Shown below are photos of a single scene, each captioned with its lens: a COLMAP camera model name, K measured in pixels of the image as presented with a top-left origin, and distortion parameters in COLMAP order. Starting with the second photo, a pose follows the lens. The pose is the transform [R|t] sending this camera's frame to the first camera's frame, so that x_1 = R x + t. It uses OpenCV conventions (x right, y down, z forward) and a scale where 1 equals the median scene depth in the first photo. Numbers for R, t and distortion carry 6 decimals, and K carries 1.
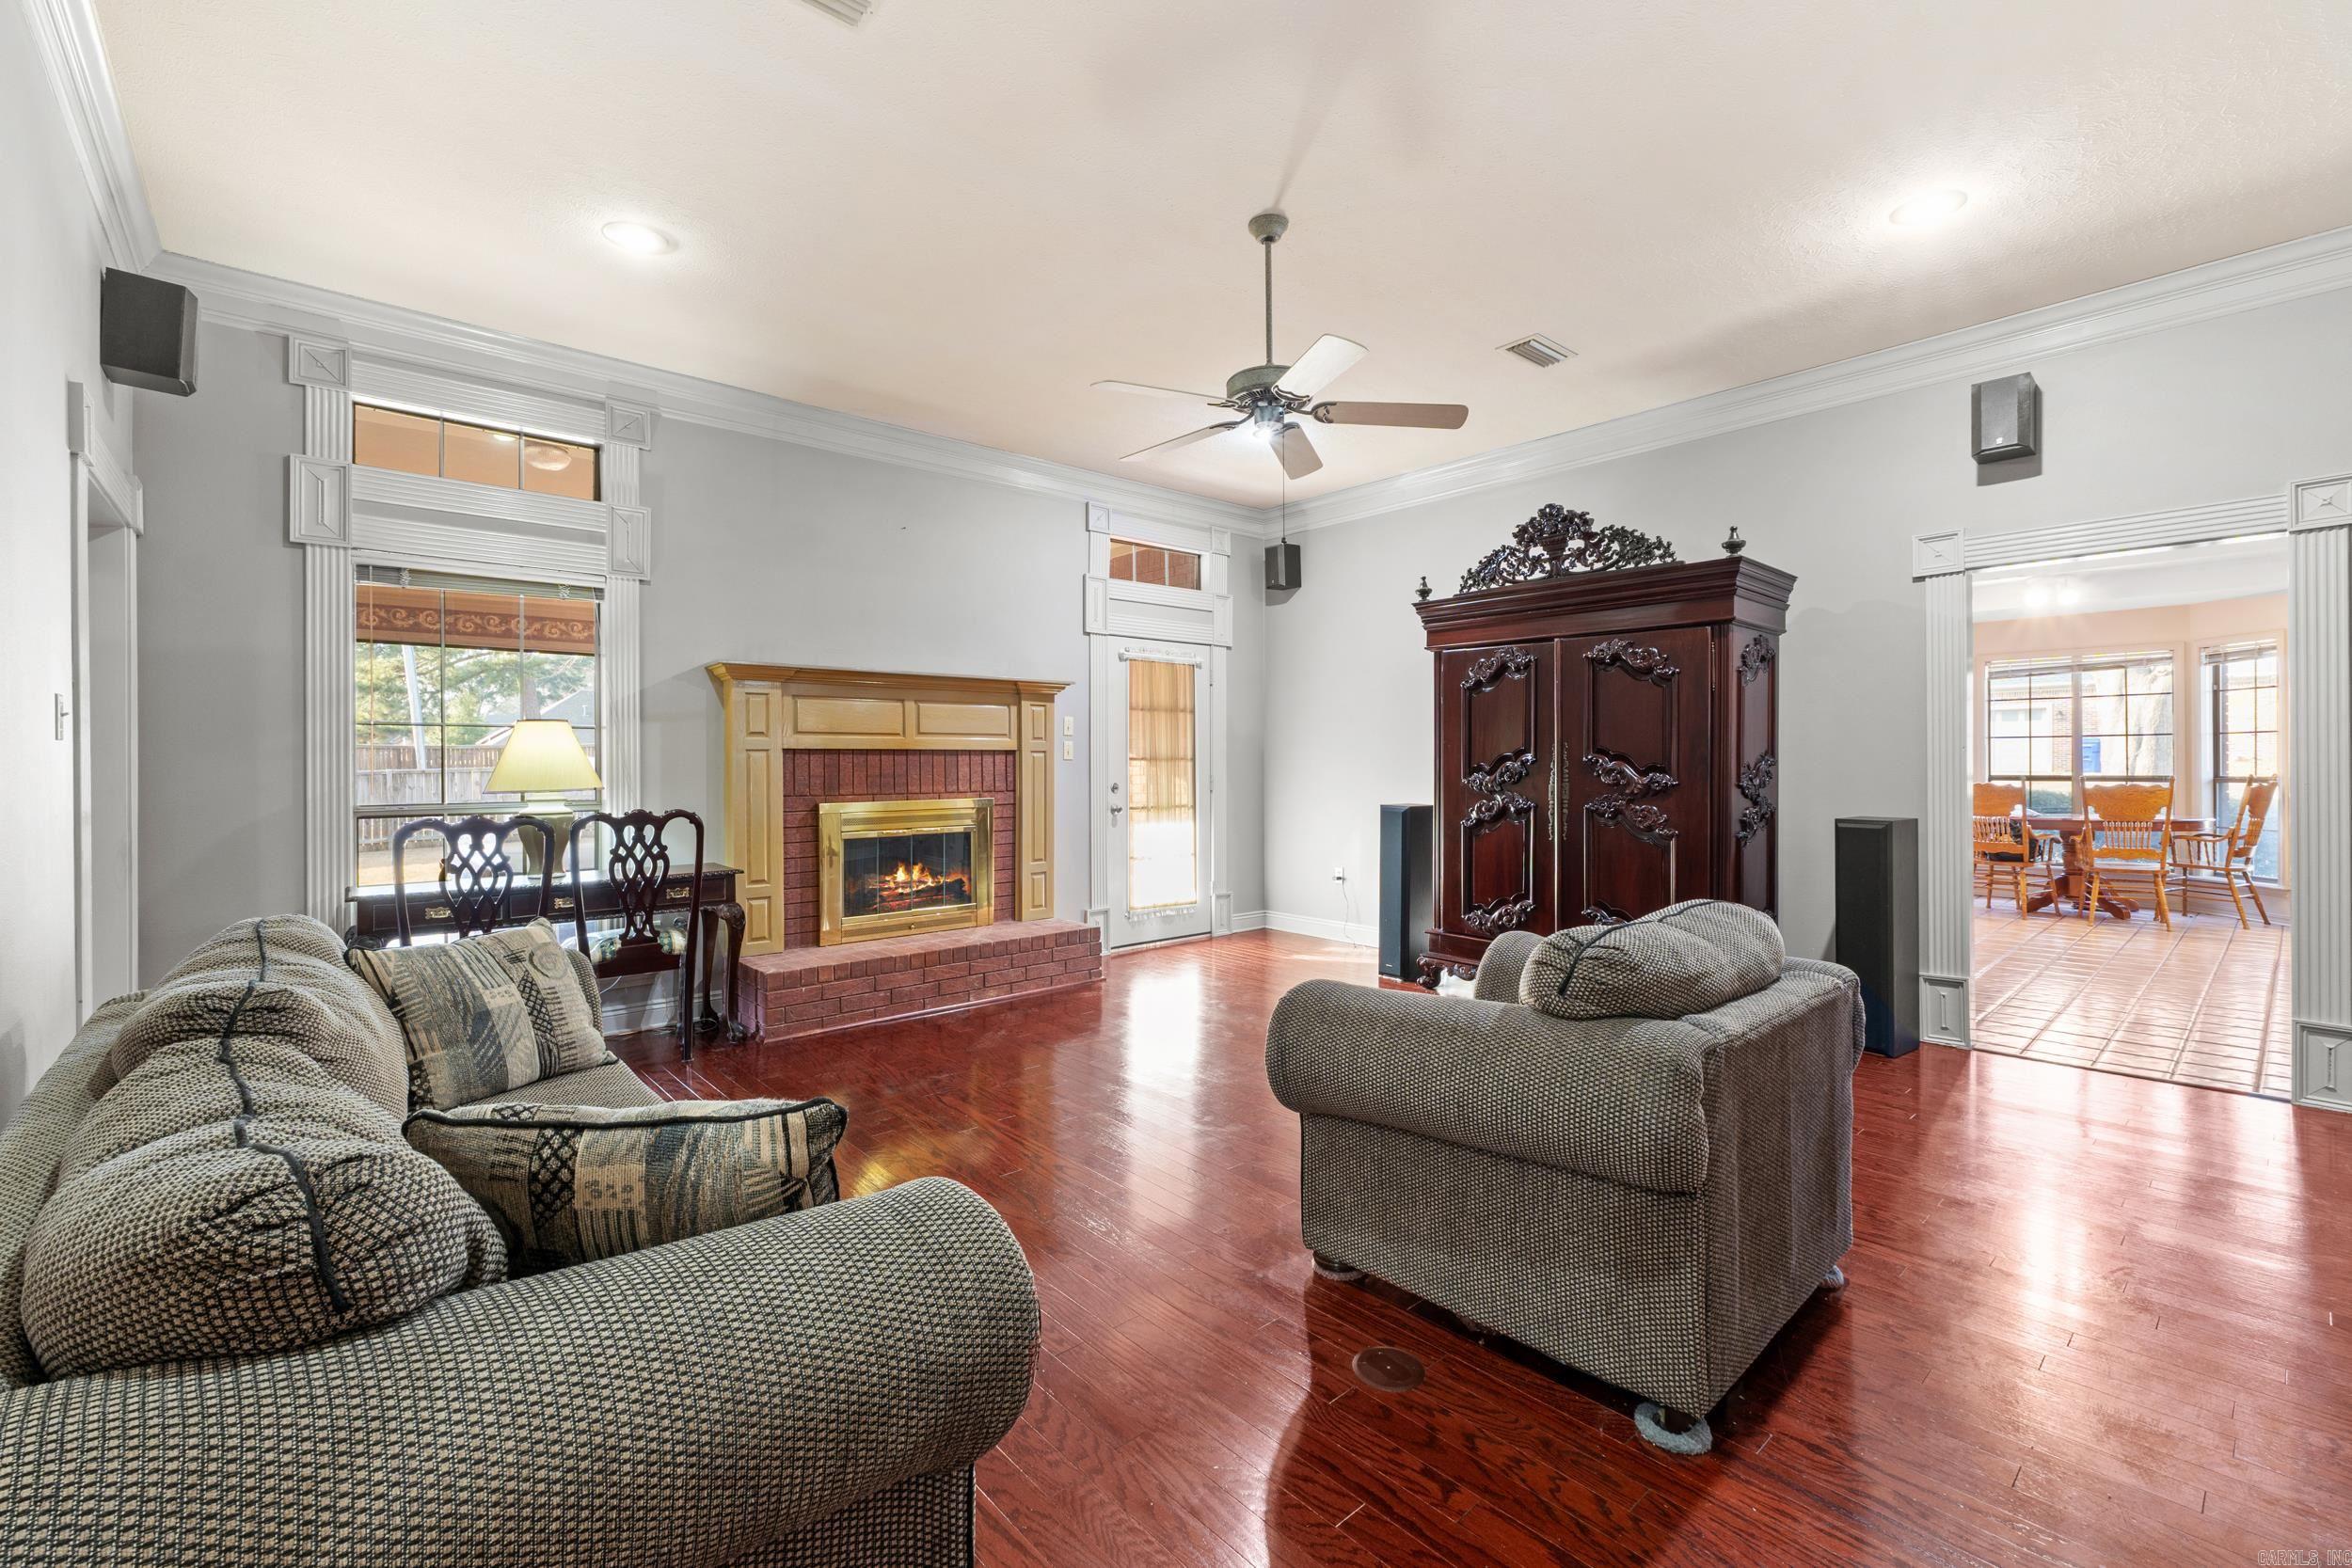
lens RADIAL K [[1002.4, 0, 1174.8], [0, 1002.4, 758.8], [0, 0, 1]] dist [0.000384, -0.000006]
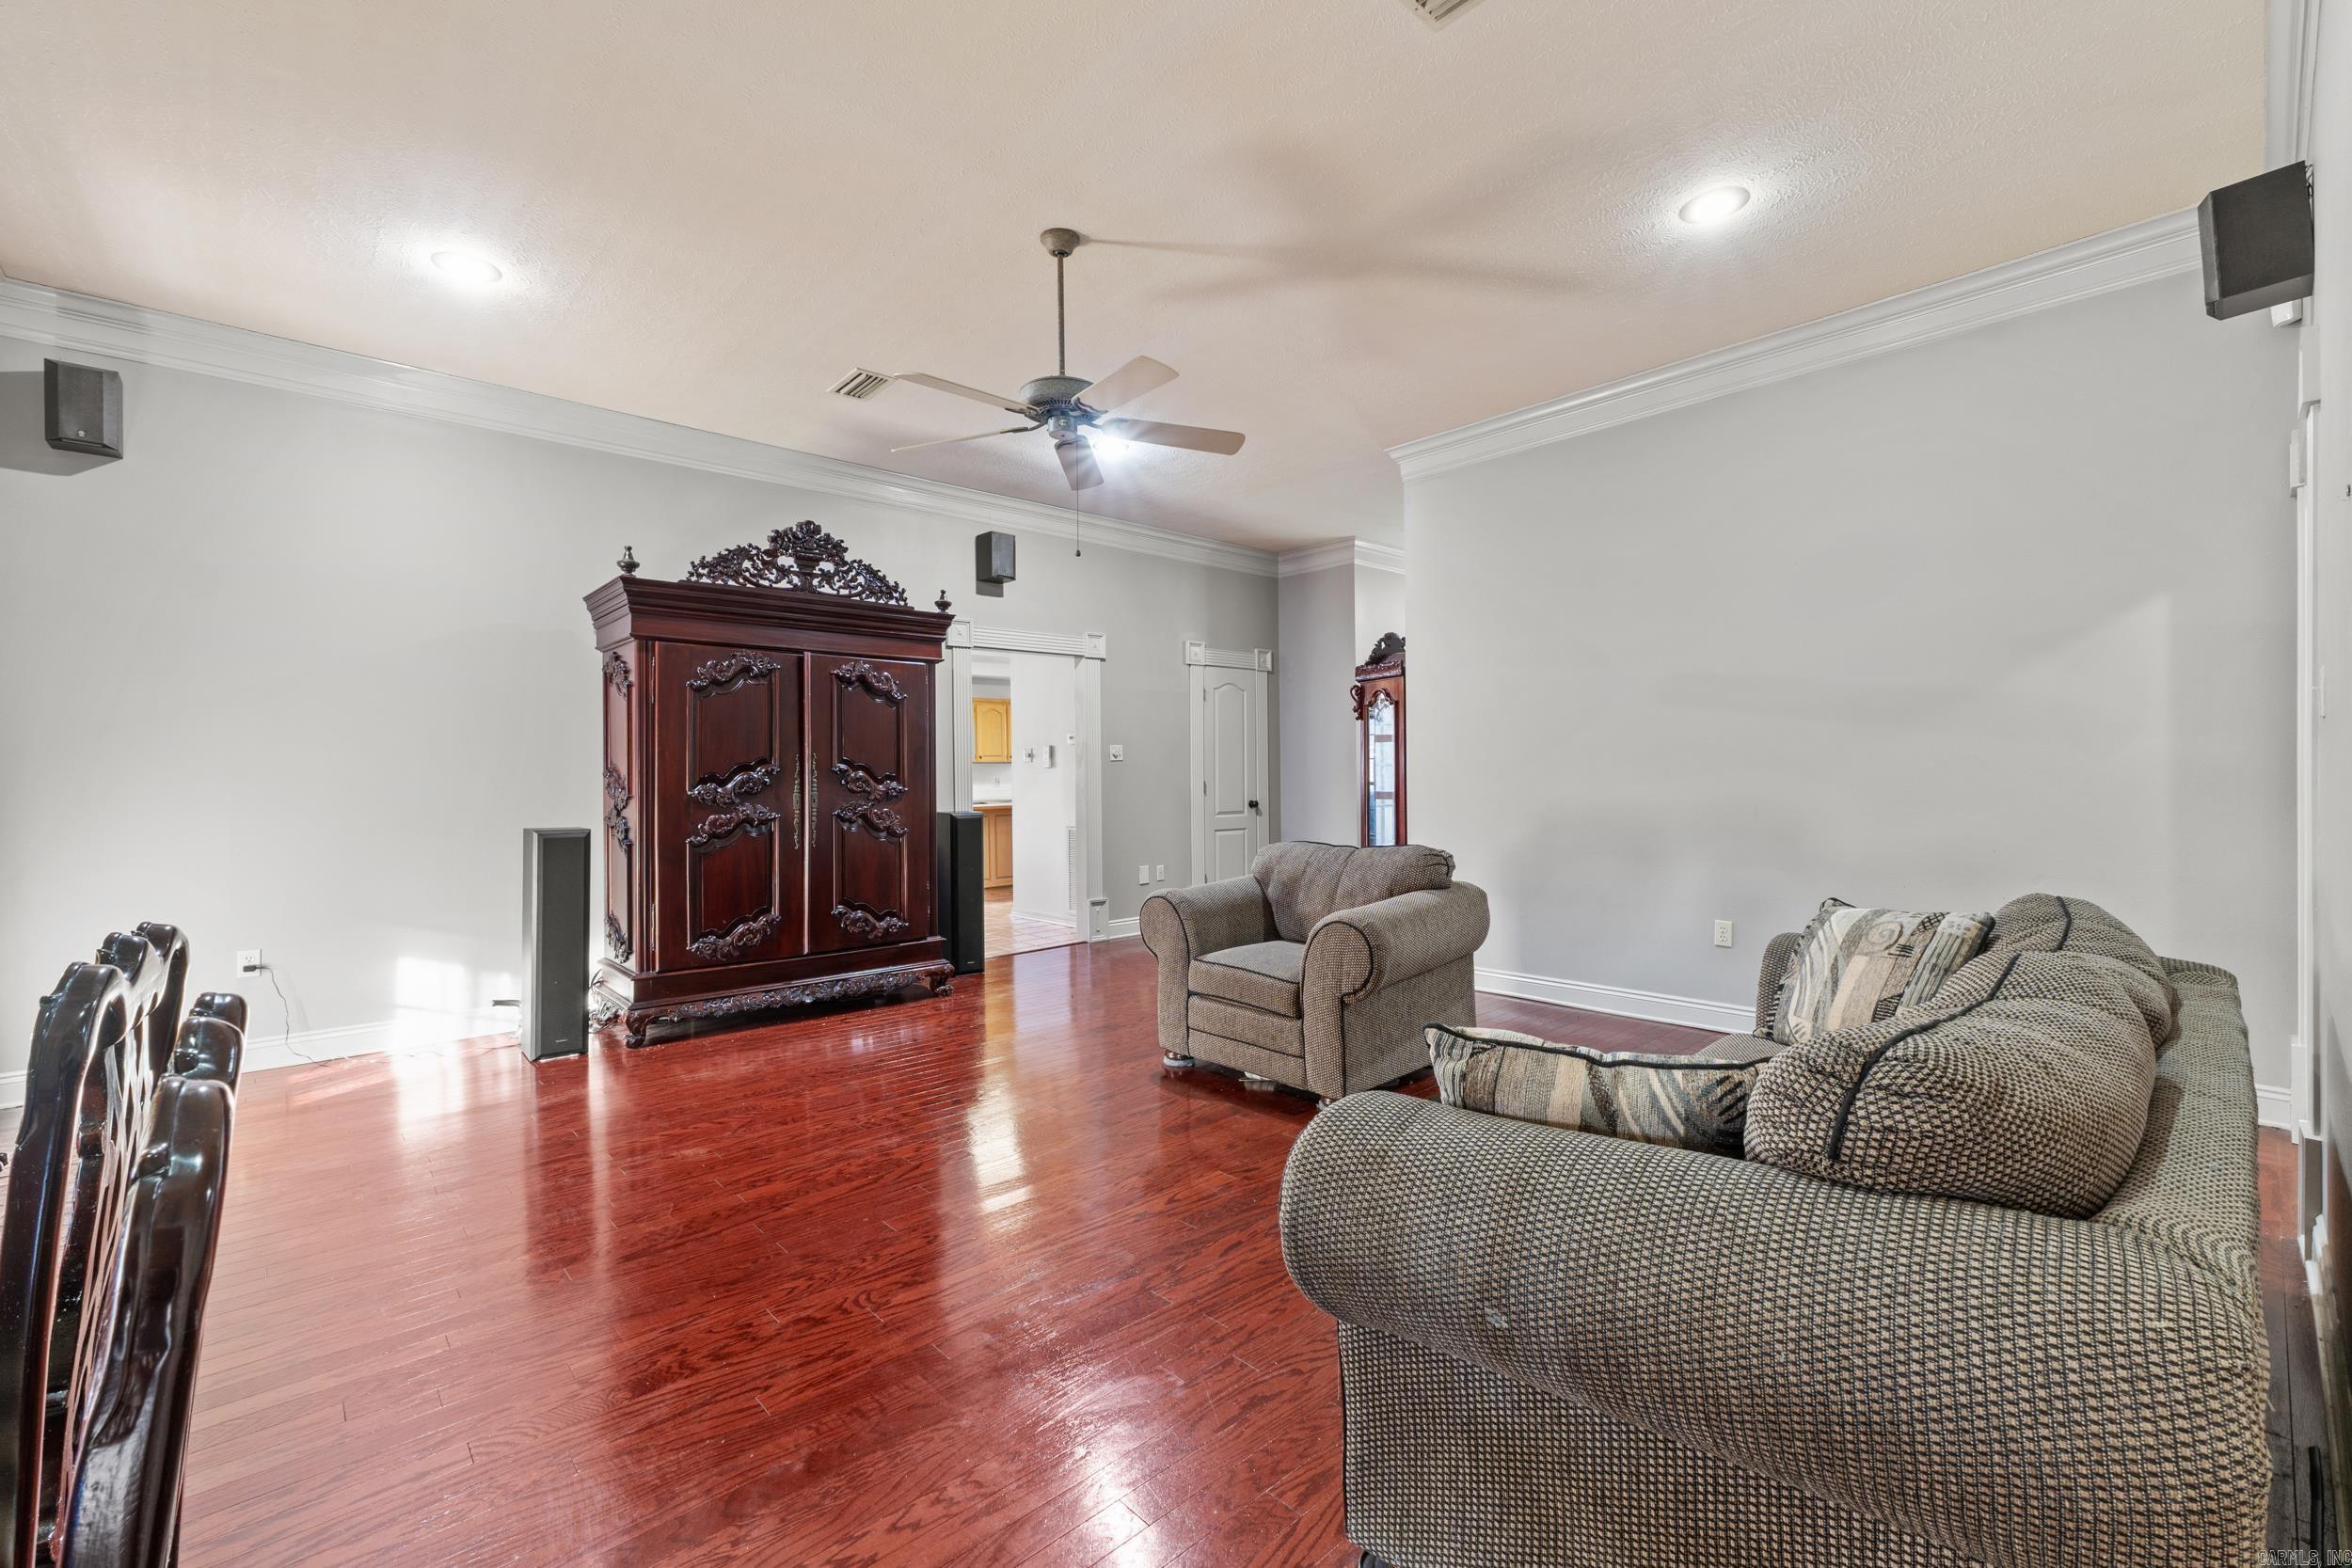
lens RADIAL K [[988.5, 0, 1179.4], [0, 988.5, 783.2], [0, 0, 1]] dist [0.001350, 0.000125]
pose [[-0.025206, -0.013972, 0.999585, -0.656421], [0.000643, 0.999902, 0.013993, 0.000802], [-0.999682, 0.000996, -0.025195, 0.651404]]
